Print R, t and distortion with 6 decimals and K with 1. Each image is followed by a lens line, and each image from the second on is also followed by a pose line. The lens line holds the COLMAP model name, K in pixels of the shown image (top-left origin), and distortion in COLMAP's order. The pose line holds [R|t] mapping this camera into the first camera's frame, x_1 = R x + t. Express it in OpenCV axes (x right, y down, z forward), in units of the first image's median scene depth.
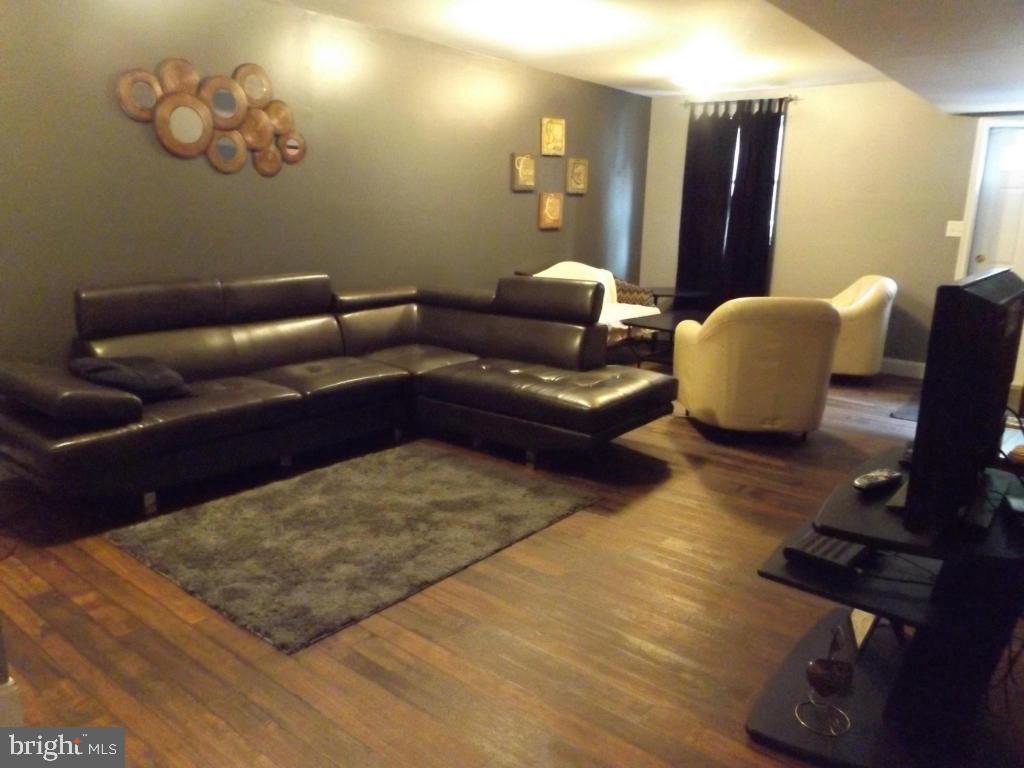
lens RADIAL K [[766.7, 0, 512.0], [0, 766.7, 384.0], [0, 0, 1]] dist [-0.000320, 0.000373]
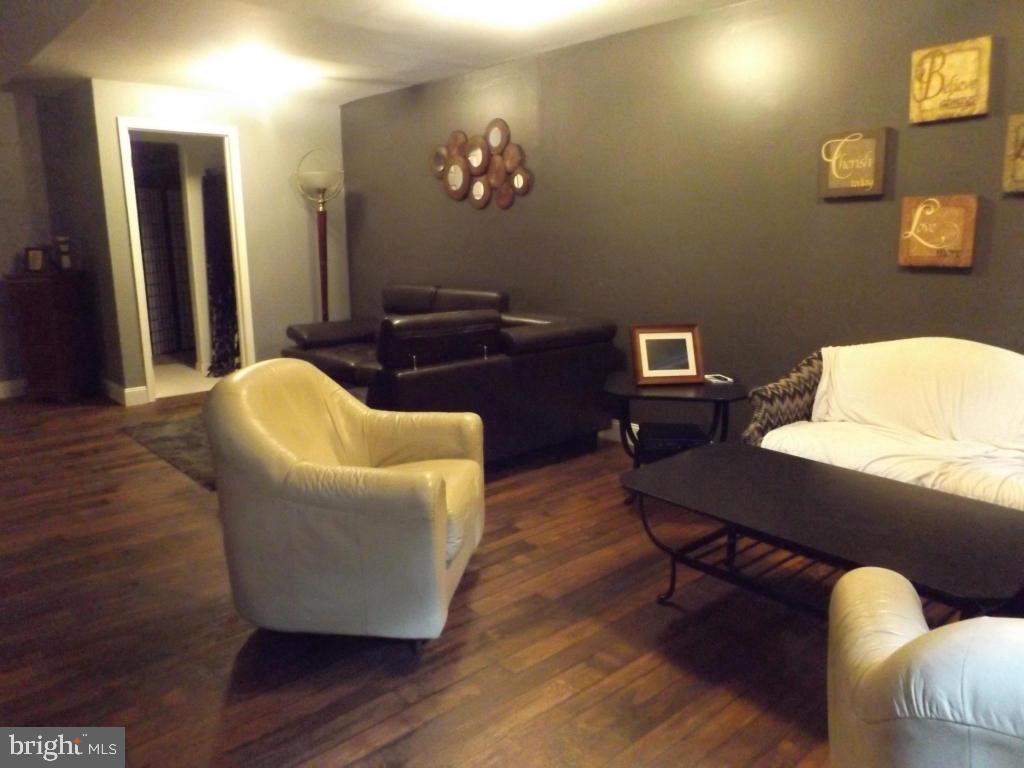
lens RADIAL K [[766.7, 0, 512.0], [0, 766.7, 384.0], [0, 0, 1]] dist [-0.000320, 0.000373]
pose [[-0.165104, 0.157656, -0.973594, 0.609049], [-0.233369, 0.952865, 0.193875, -0.169820], [0.958269, 0.259216, -0.120530, 0.847846]]
